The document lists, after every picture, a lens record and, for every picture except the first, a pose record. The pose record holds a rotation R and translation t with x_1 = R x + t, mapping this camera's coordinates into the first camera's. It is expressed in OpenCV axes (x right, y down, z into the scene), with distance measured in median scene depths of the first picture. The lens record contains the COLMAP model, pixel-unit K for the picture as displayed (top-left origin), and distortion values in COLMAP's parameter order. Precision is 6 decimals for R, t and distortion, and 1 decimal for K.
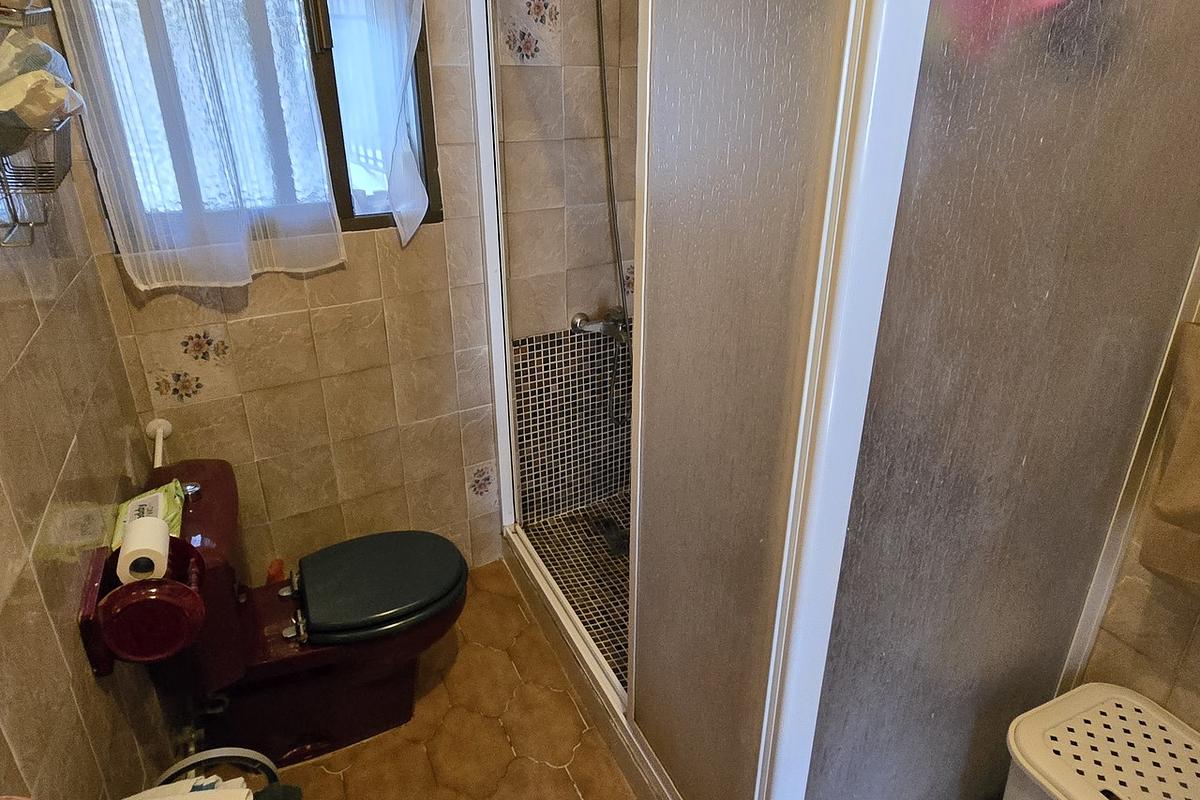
lens RADIAL K [[745.3, 0, 600.7], [0, 745.3, 403.8], [0, 0, 1]] dist [0.004774, -0.000412]
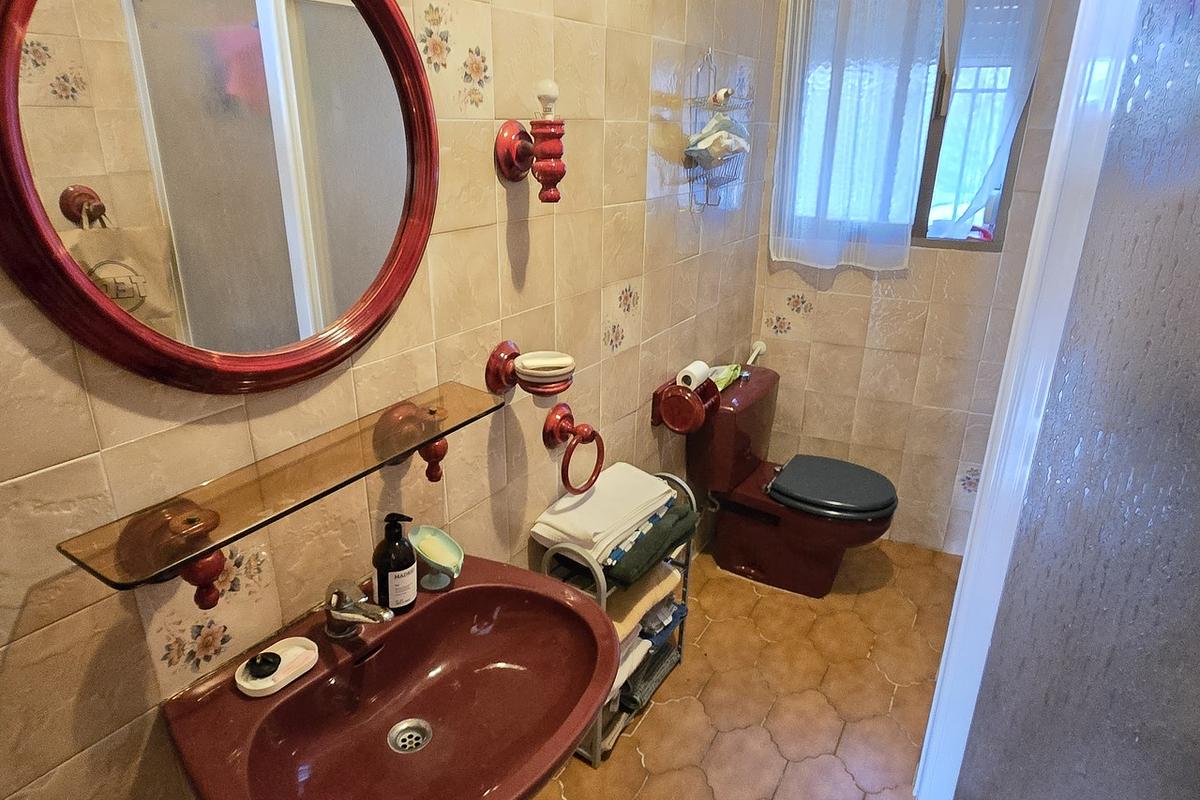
lens RADIAL K [[740.6, 0, 598.4], [0, 740.6, 397.4], [0, 0, 1]] dist [0.002657, 0.000781]
pose [[0.554352, 0.293017, -0.778996, 0.494512], [-0.350498, 0.931122, 0.100817, 0.095198], [0.754881, 0.217148, 0.618871, -0.227289]]
